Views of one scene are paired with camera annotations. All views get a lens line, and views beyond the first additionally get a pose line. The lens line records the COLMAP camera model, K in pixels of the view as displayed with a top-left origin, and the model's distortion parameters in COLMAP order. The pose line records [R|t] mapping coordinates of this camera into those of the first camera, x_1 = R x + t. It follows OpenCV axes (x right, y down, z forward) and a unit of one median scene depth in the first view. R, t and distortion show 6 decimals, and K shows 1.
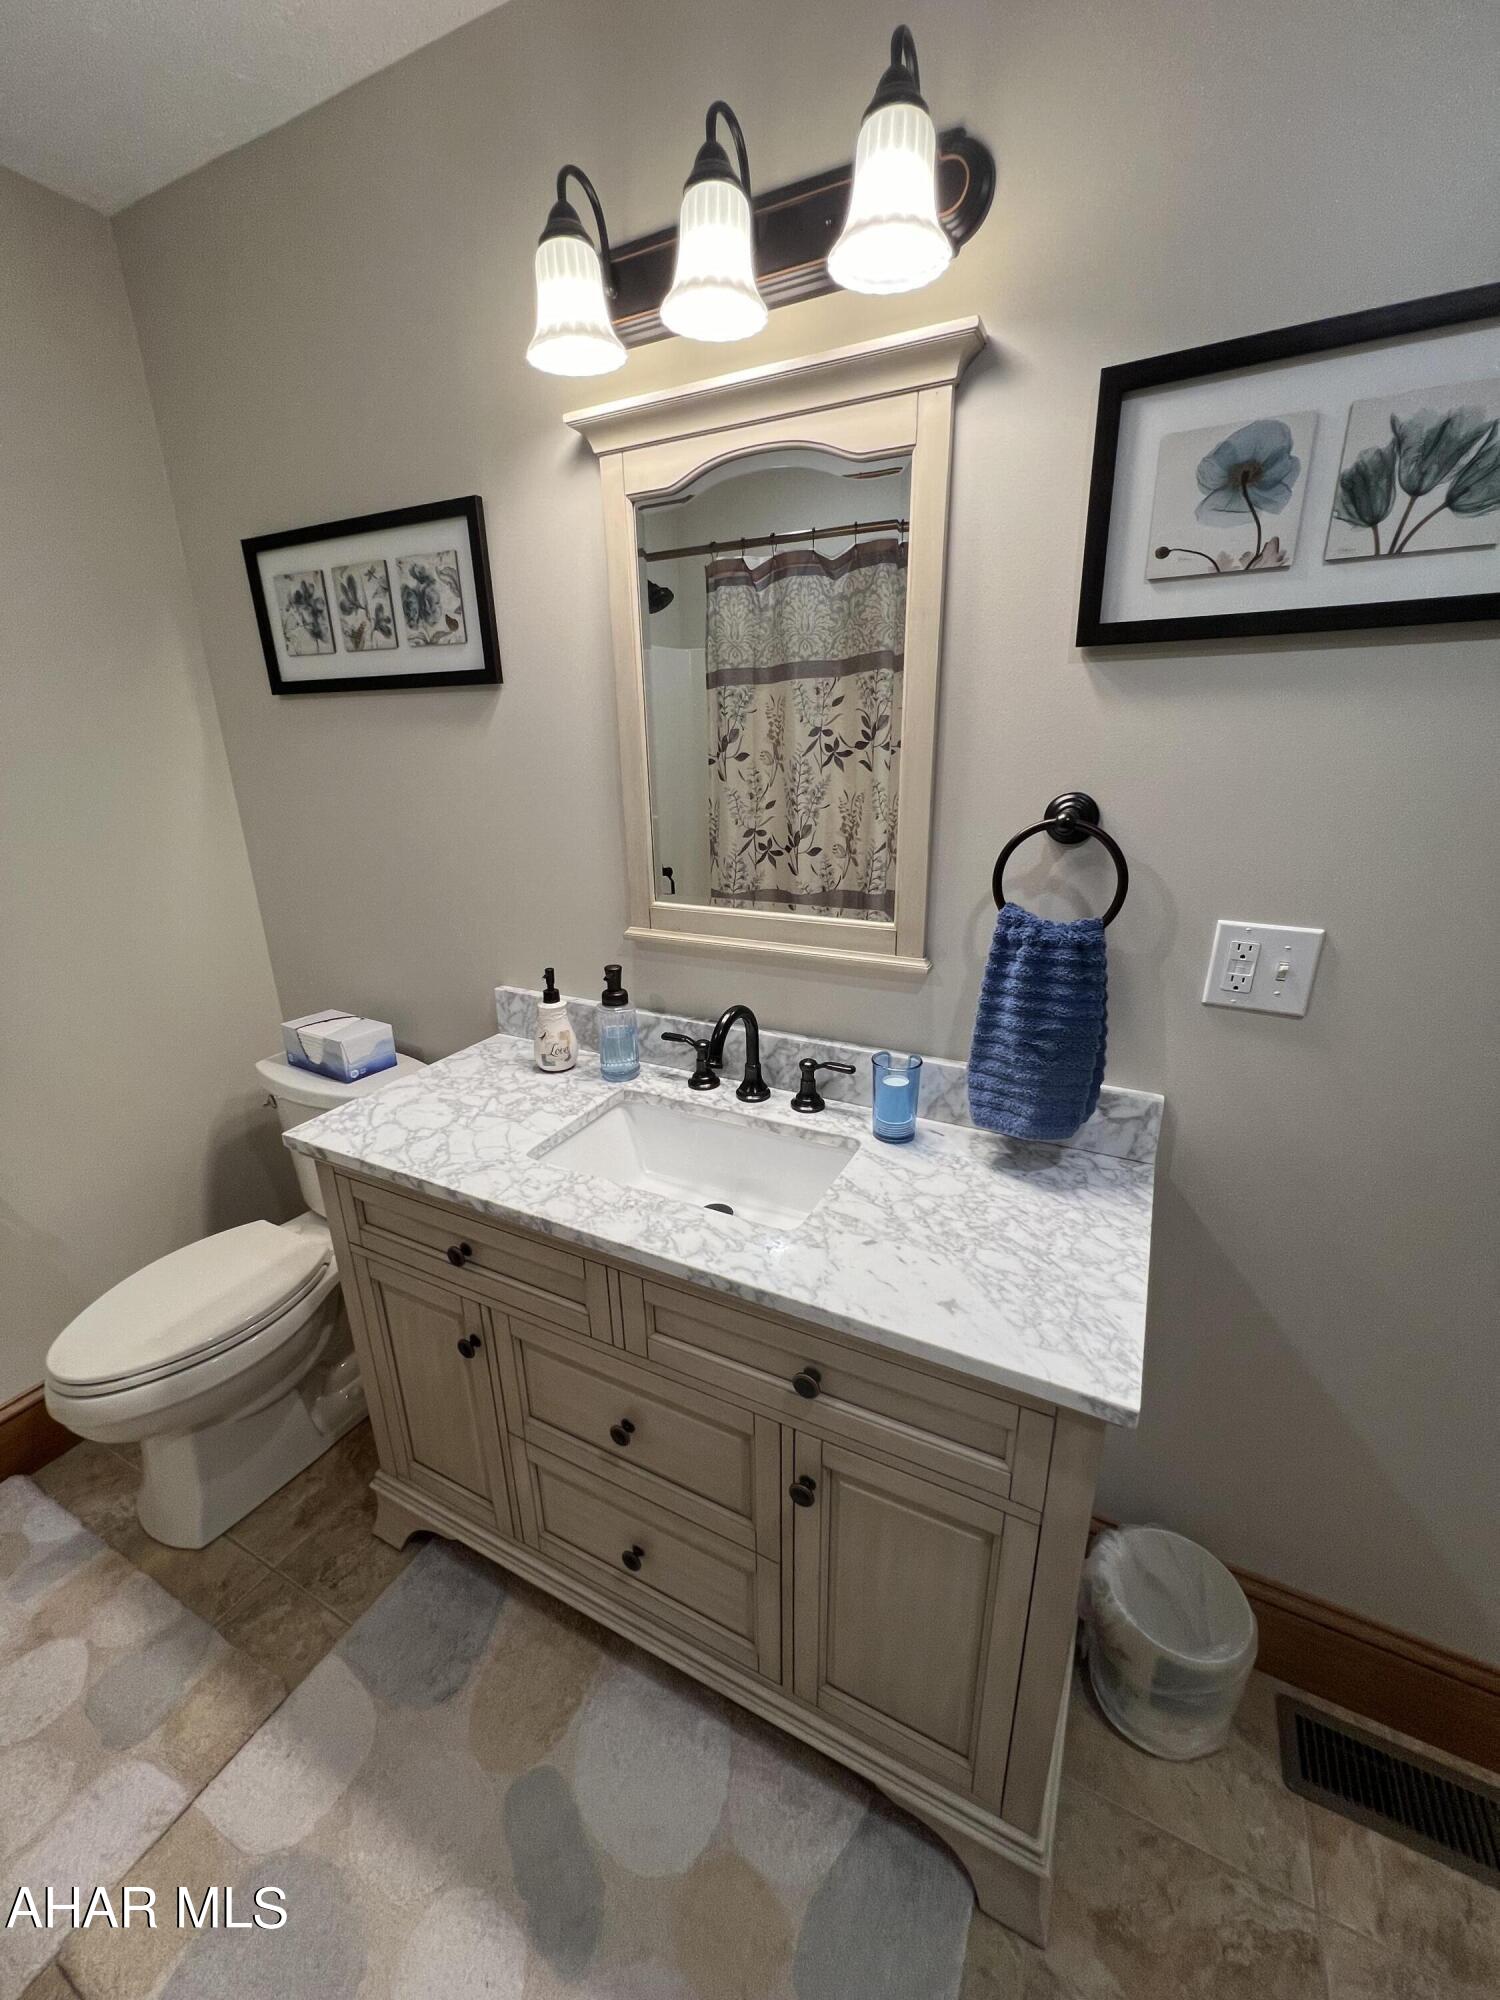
lens RADIAL K [[796.5, 0, 744.8], [0, 796.5, 994.7], [0, 0, 1]] dist [-0.002602, 0.000841]
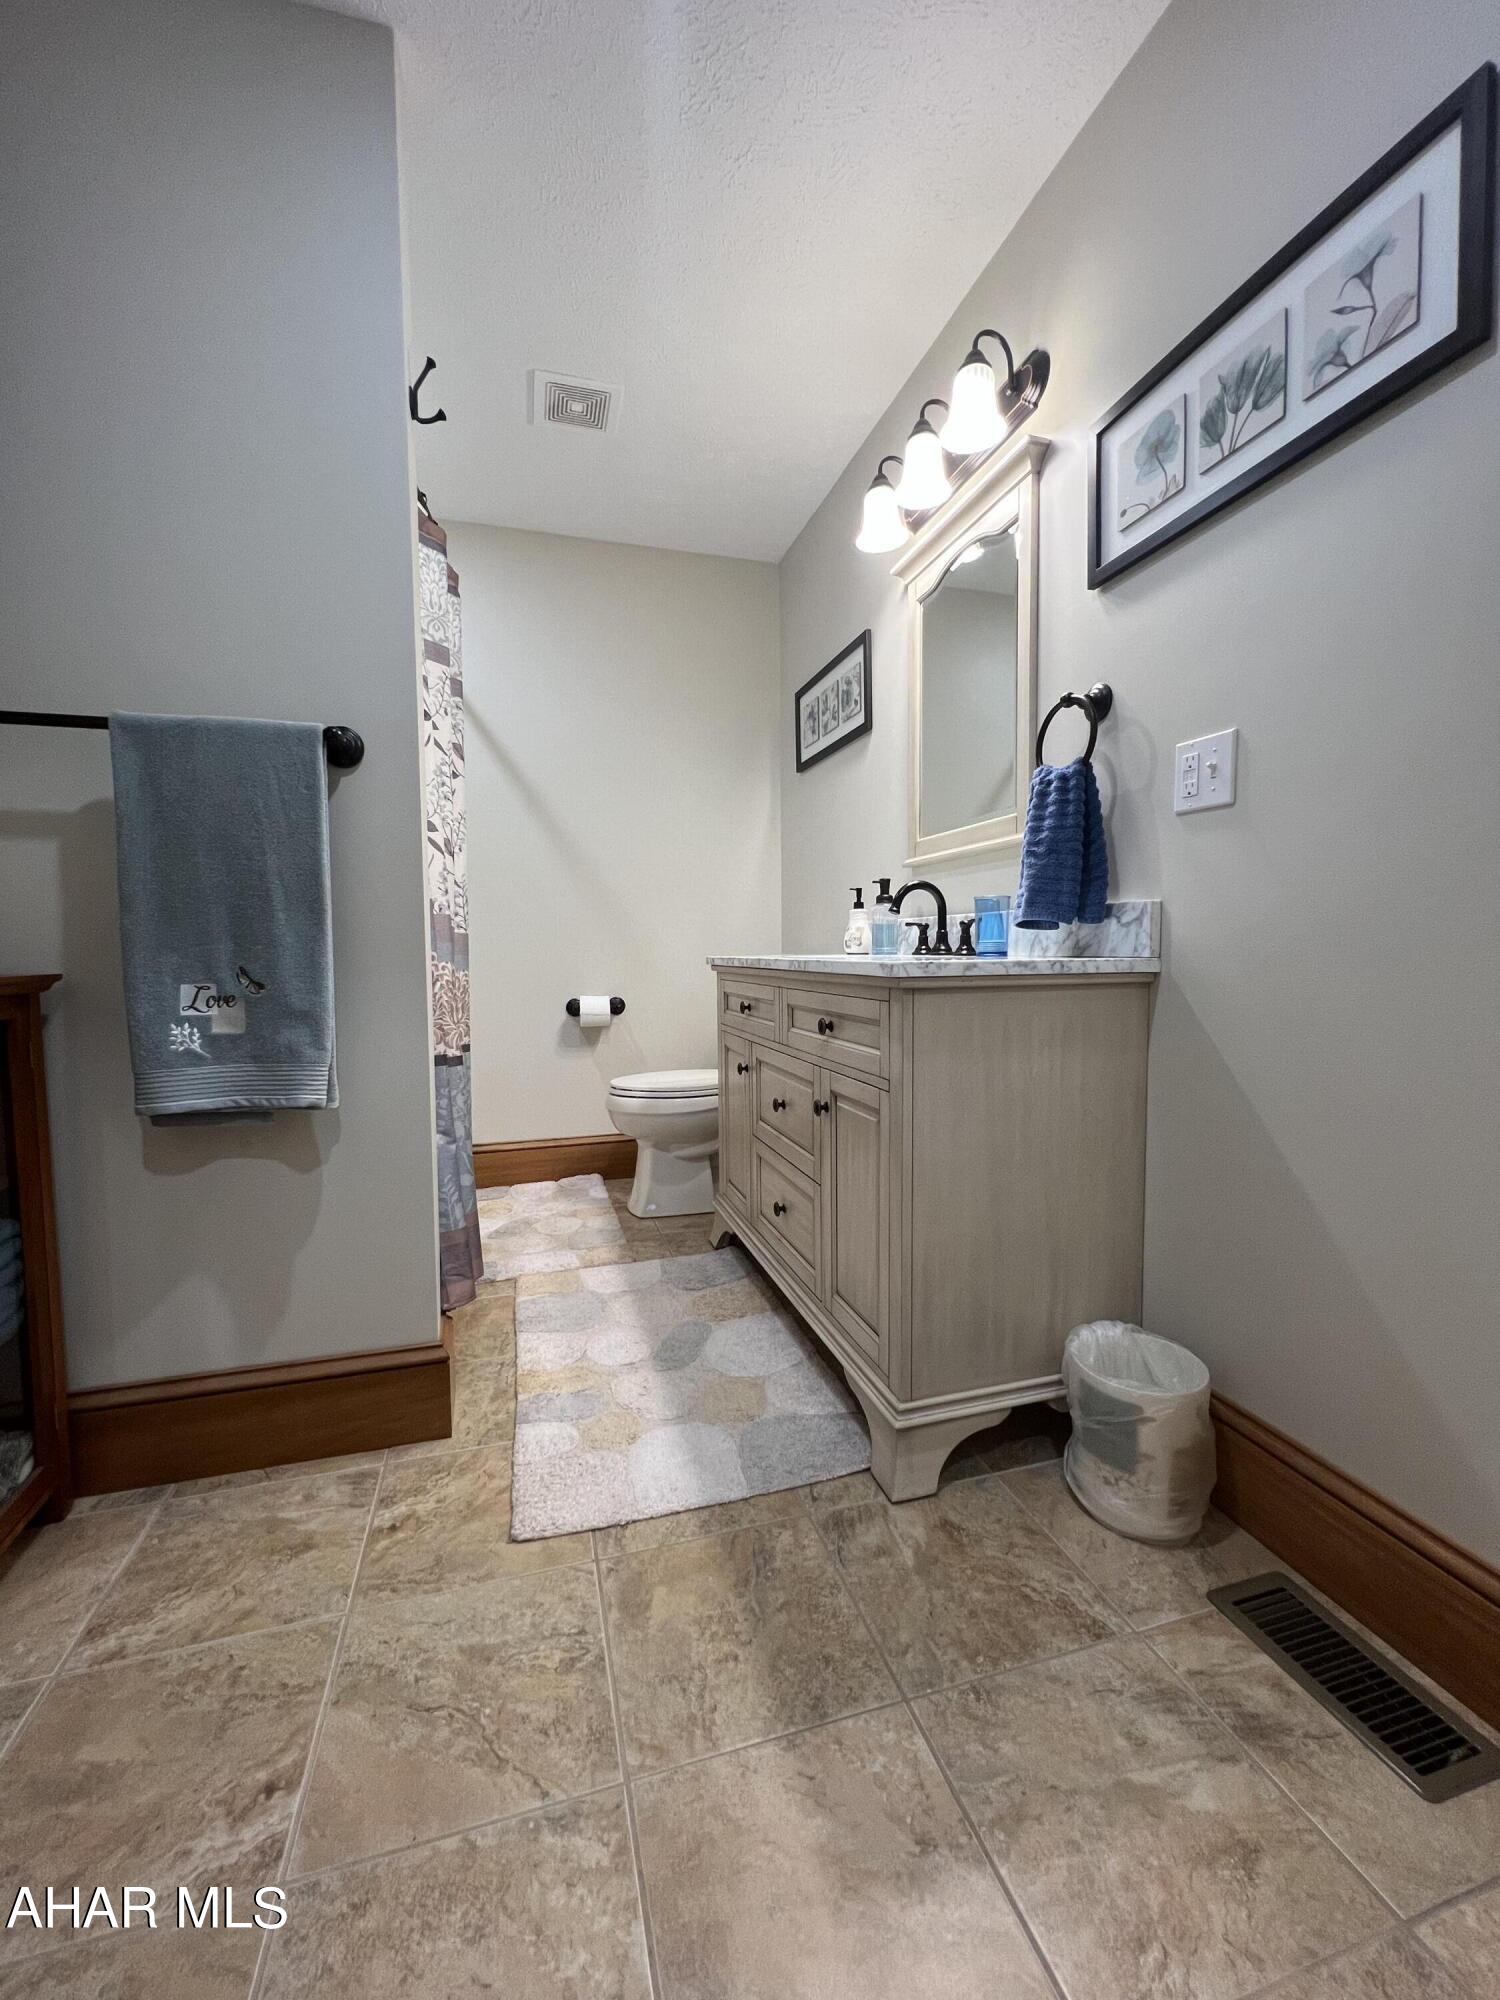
lens RADIAL K [[807.1, 0, 748.7], [0, 807.1, 998.6], [0, 0, 1]] dist [-0.003222, -0.000295]
pose [[0.688888, 0.054806, -0.722793, 1.028540], [-0.234490, 0.960371, -0.150669, 0.627111], [0.685892, 0.273282, 0.674440, -0.229891]]
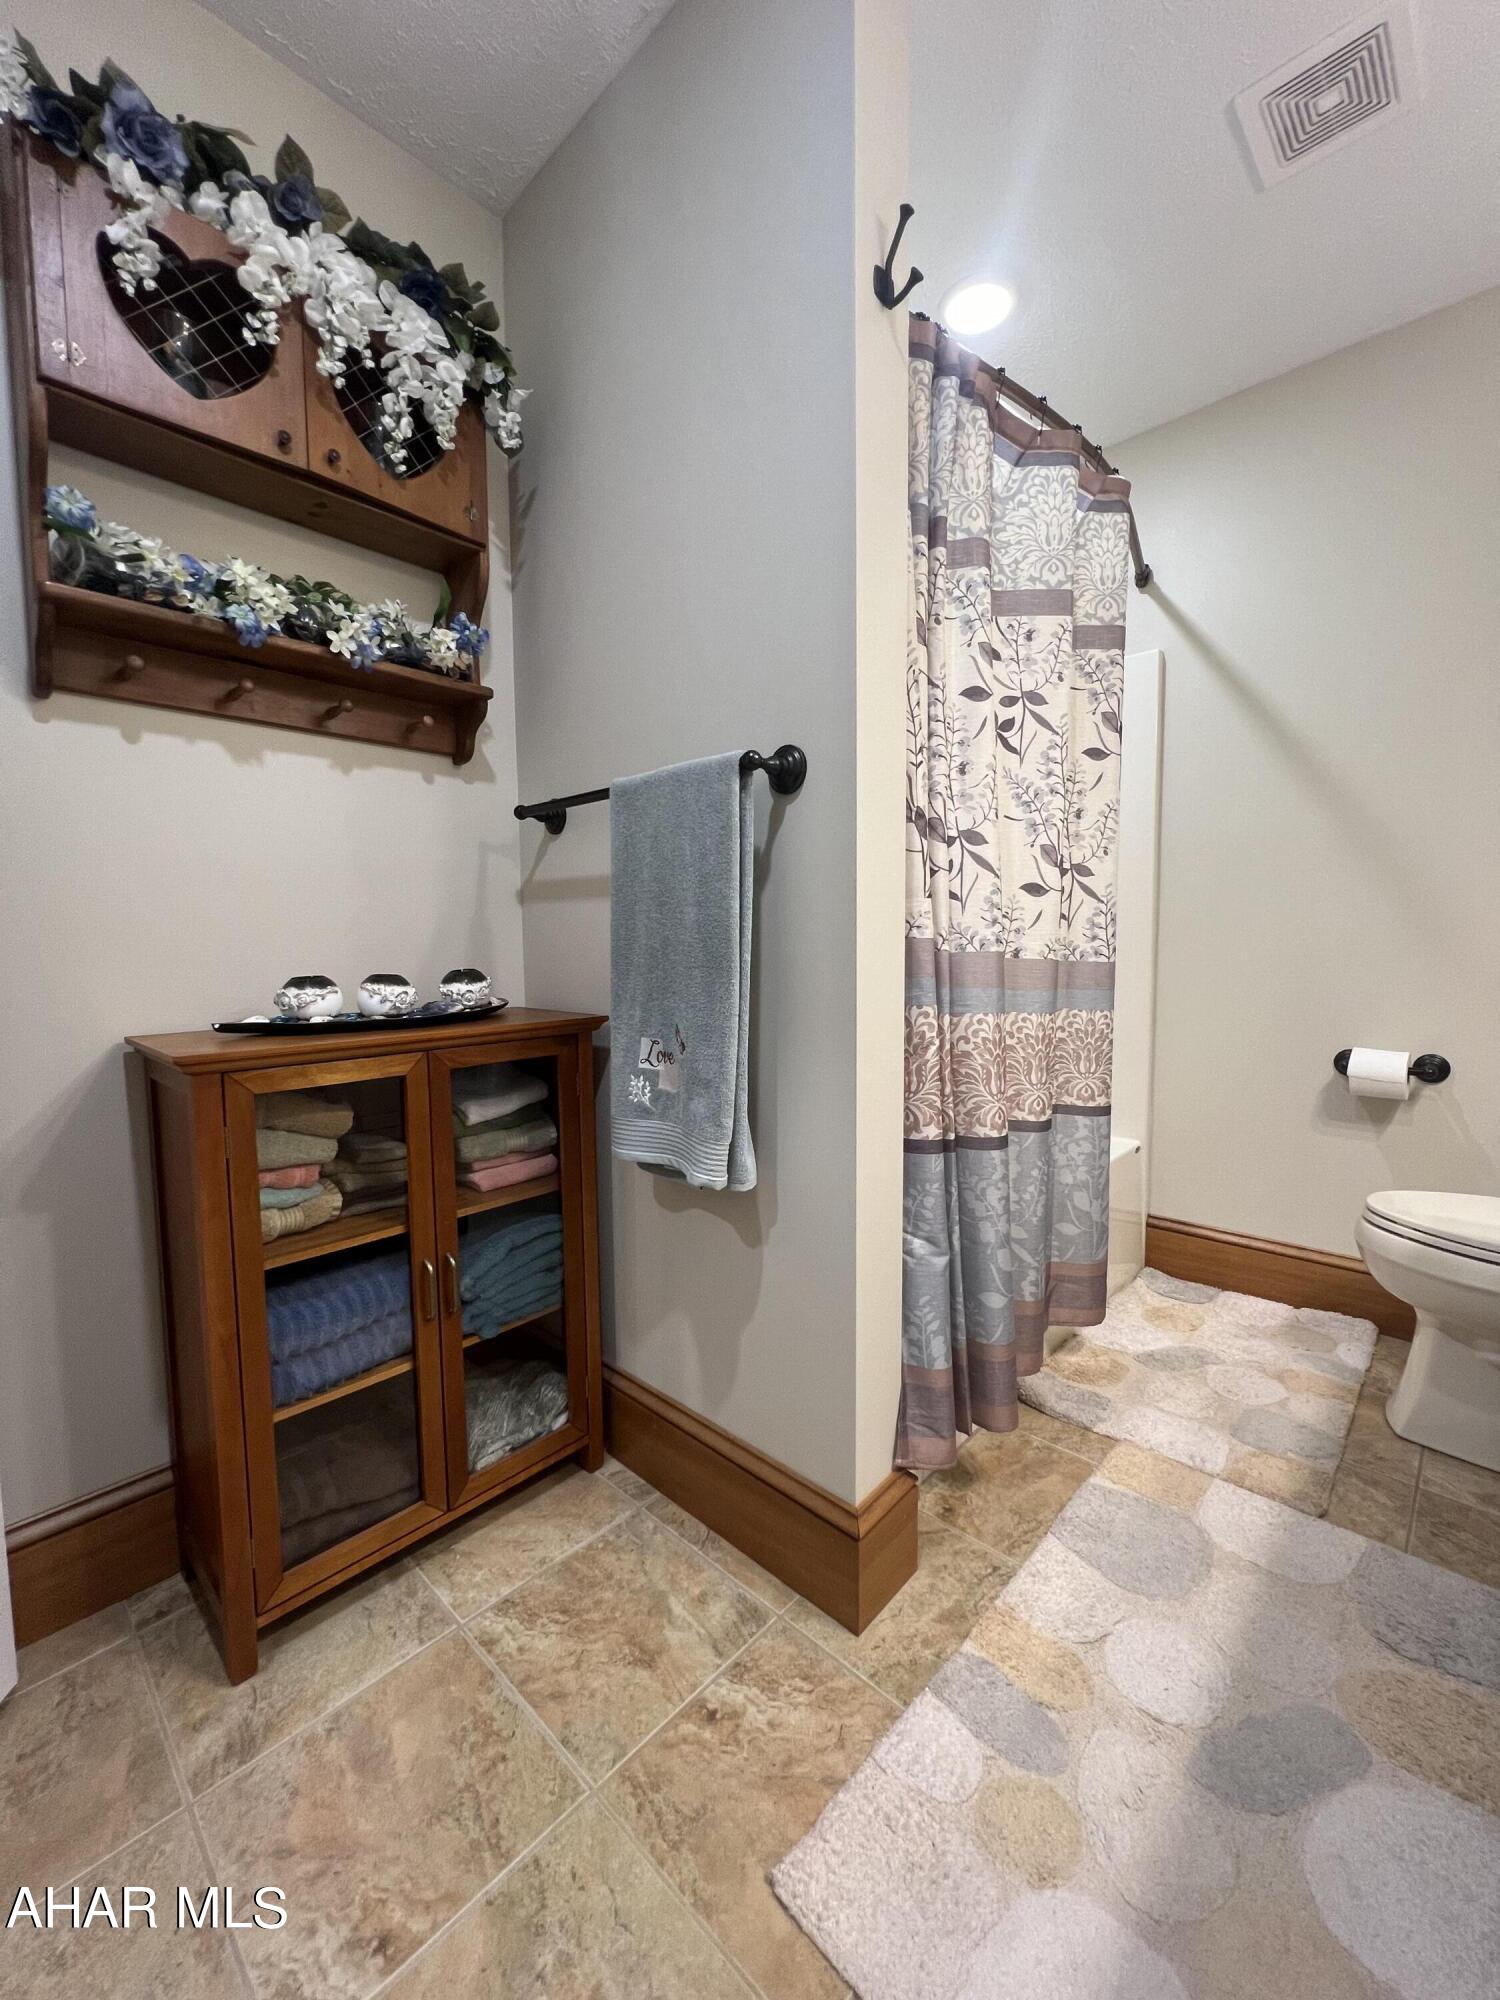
lens RADIAL K [[796.5, 0, 752.8], [0, 796.5, 997.5], [0, 0, 1]] dist [-0.002602, 0.000841]
pose [[-0.278241, 0.090749, -0.956215, 0.699157], [-0.295822, 0.939039, 0.175198, 0.314611], [0.913822, 0.331617, -0.234434, 0.392249]]
